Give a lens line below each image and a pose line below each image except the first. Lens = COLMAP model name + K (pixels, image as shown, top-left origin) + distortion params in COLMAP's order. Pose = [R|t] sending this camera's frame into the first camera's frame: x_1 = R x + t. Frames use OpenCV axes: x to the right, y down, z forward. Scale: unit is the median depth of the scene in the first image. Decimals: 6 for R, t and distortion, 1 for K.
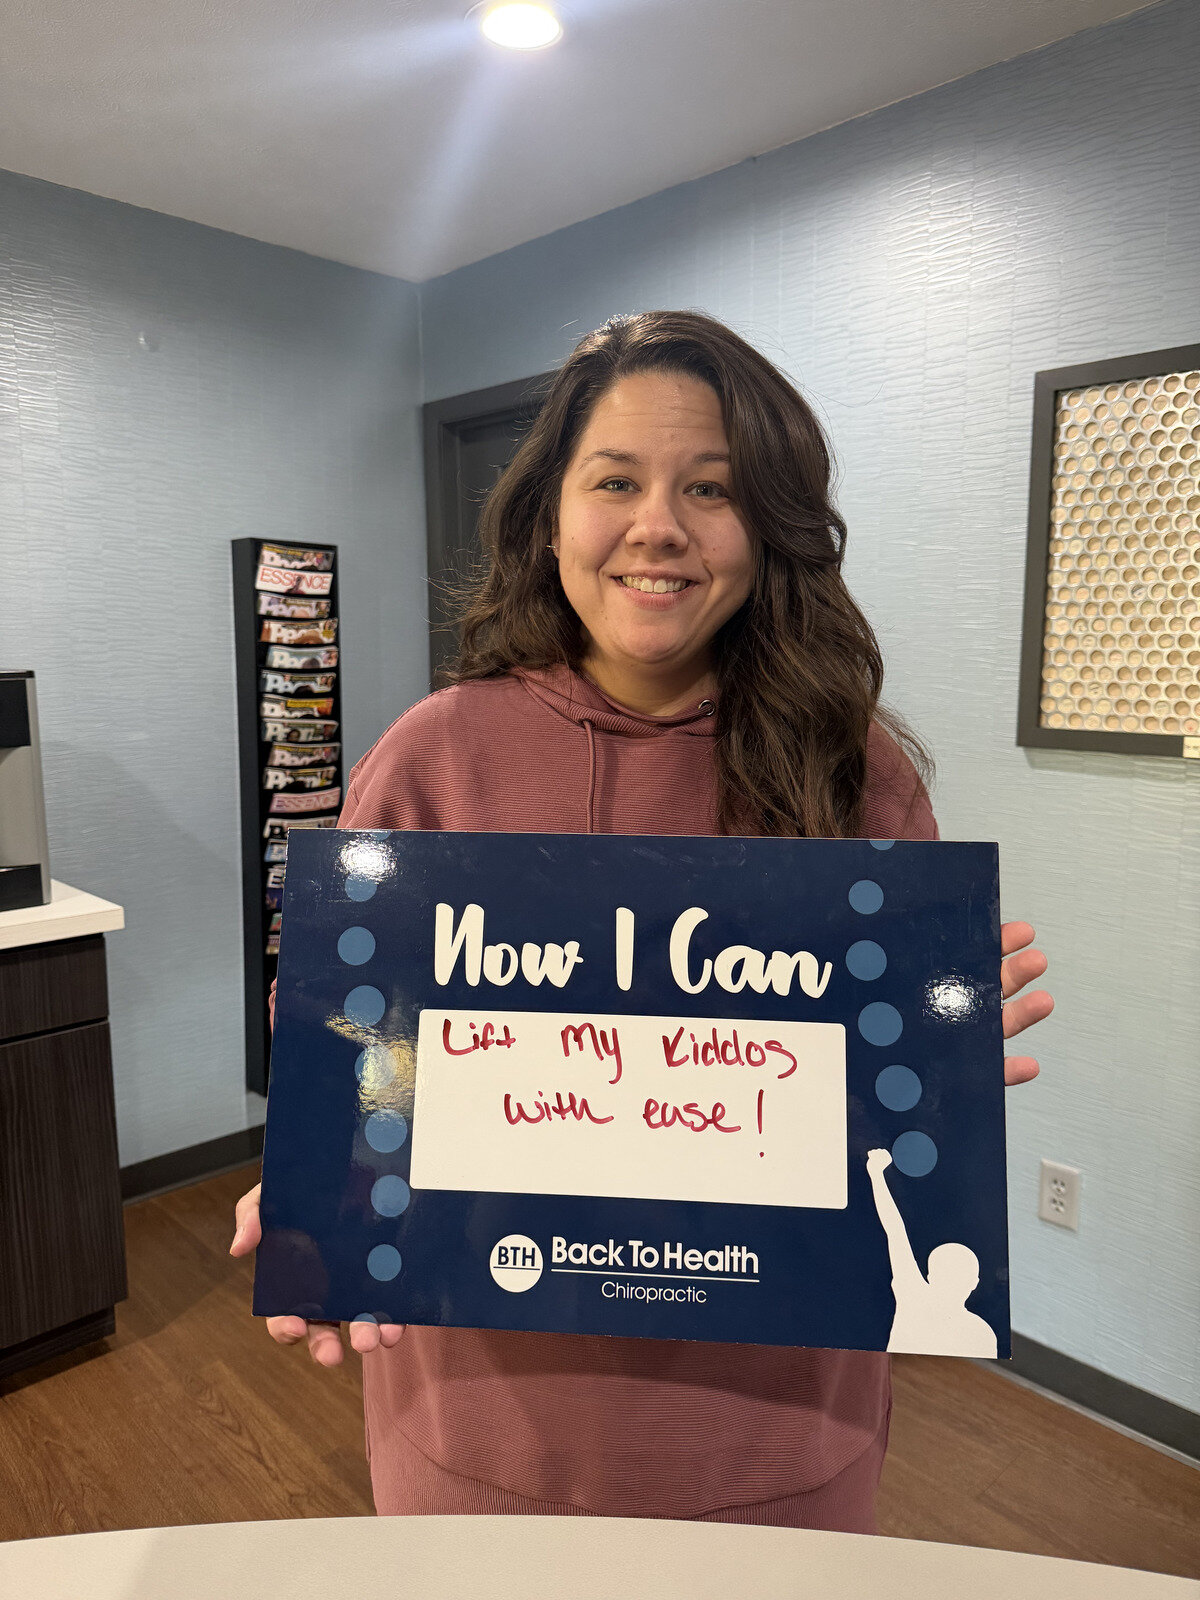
lens RADIAL K [[1124.2, 0, 577.3], [0, 1124.2, 802.6], [0, 0, 1]] dist [-0.007814, -0.016660]
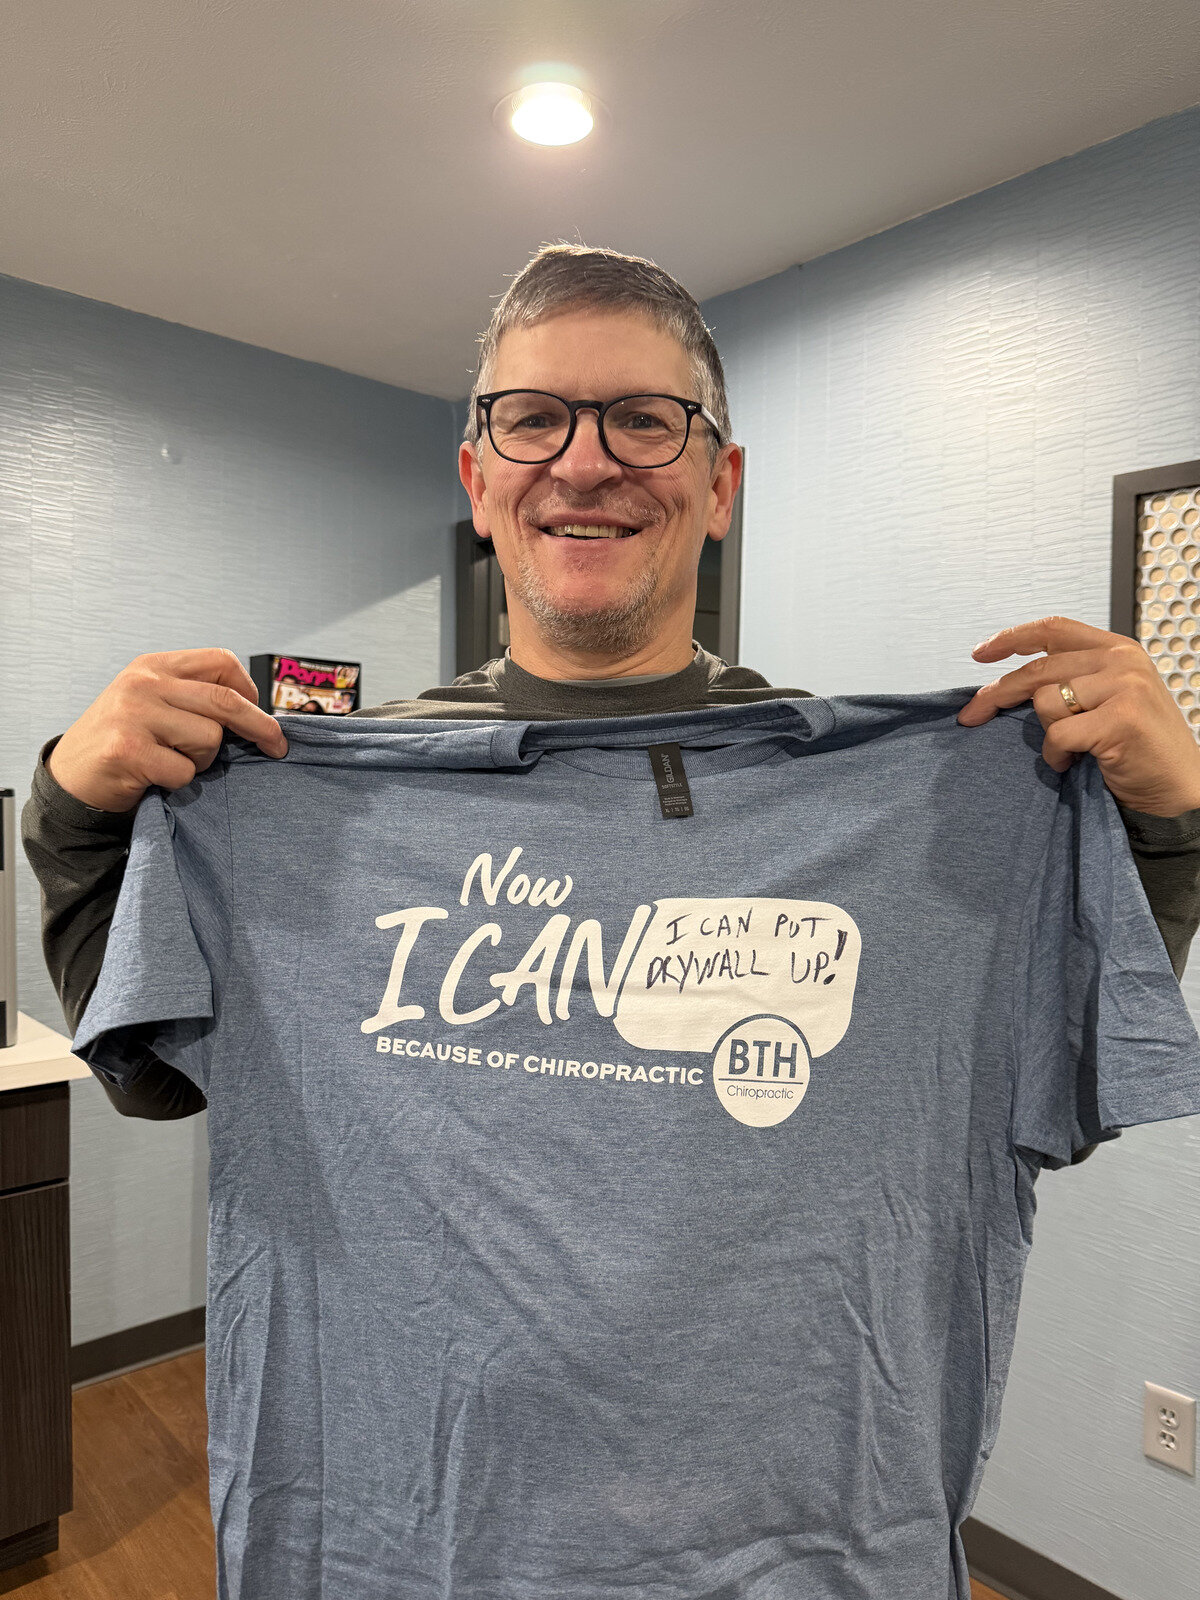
lens RADIAL K [[1124.2, 0, 583.7], [0, 1124.2, 809.3], [0, 0, 1]] dist [-0.007814, -0.016660]
pose [[0.999304, 0.014897, -0.034199, 0.015526], [-0.018524, 0.993945, -0.108309, -0.009879], [0.032379, 0.108867, 0.993529, 0.108203]]
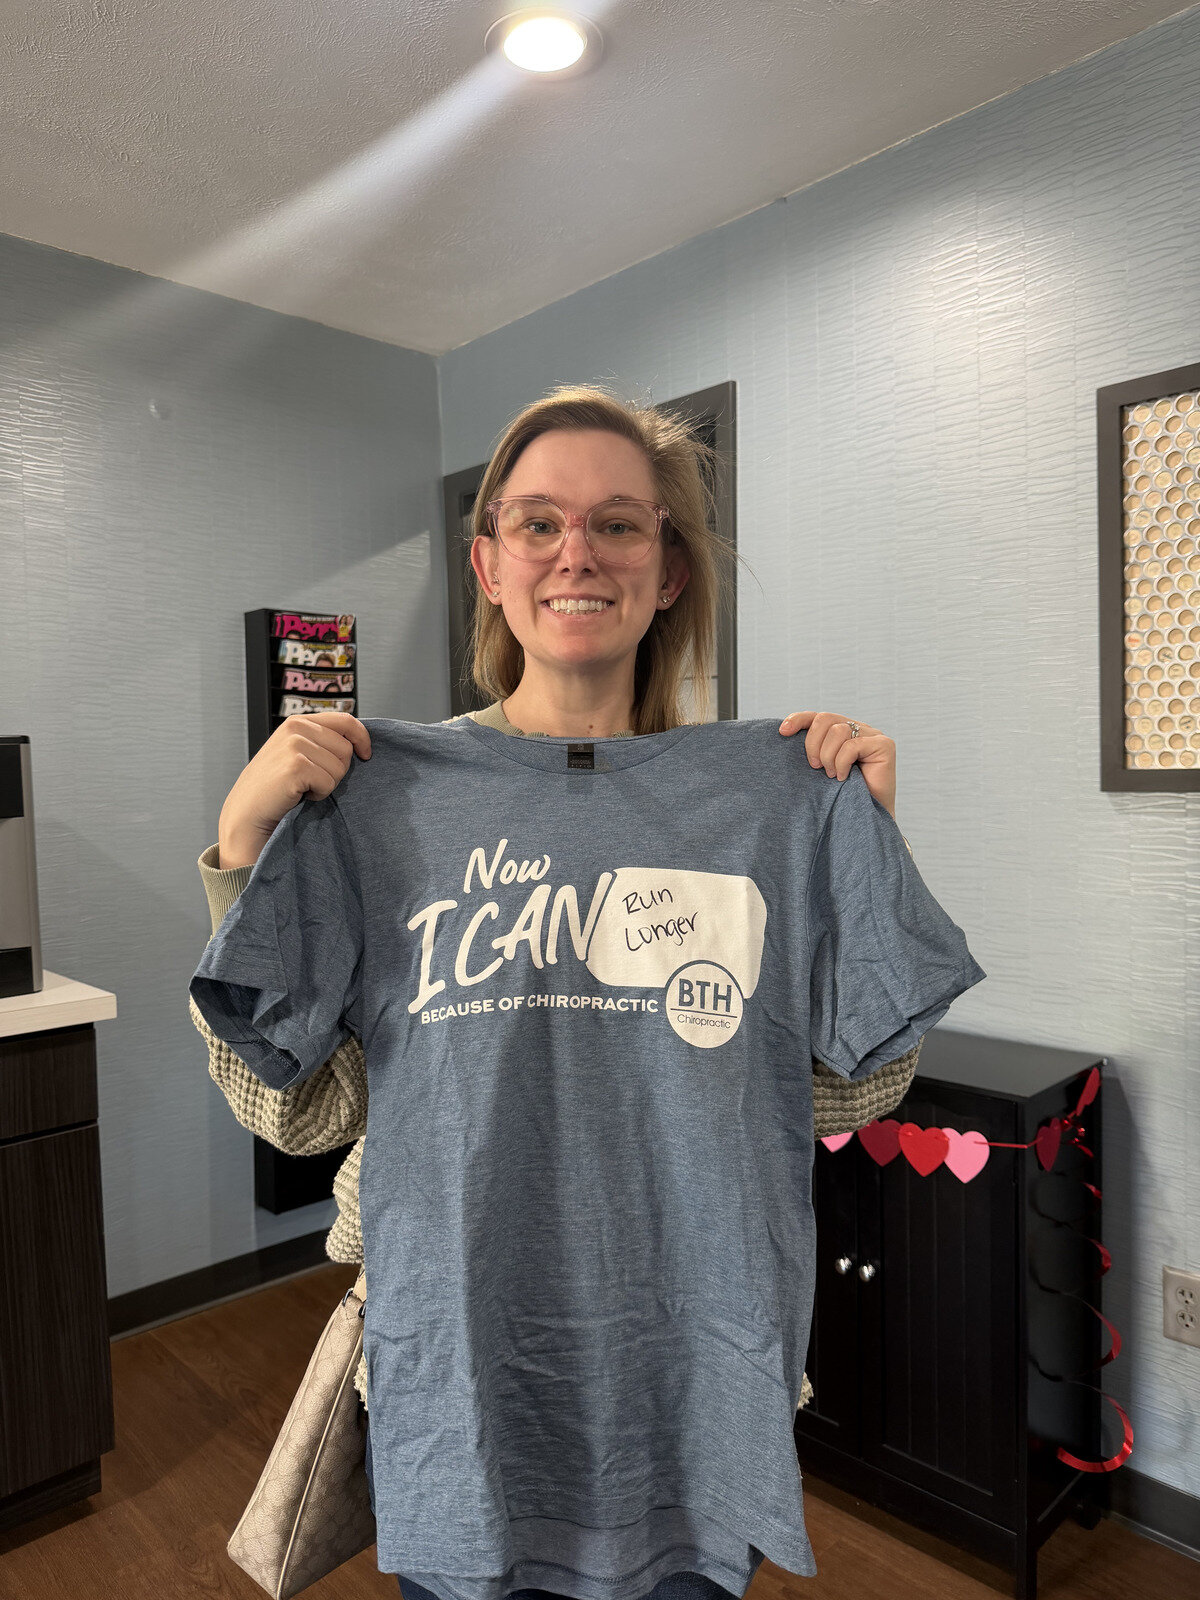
lens RADIAL K [[1124.2, 0, 589.8], [0, 1124.2, 806.1], [0, 0, 1]] dist [-0.007814, -0.016660]
pose [[0.999747, -0.021426, -0.006777, -0.017004], [0.020671, 0.995096, -0.096731, 0.040236], [0.008817, 0.096567, 0.995287, 0.099738]]
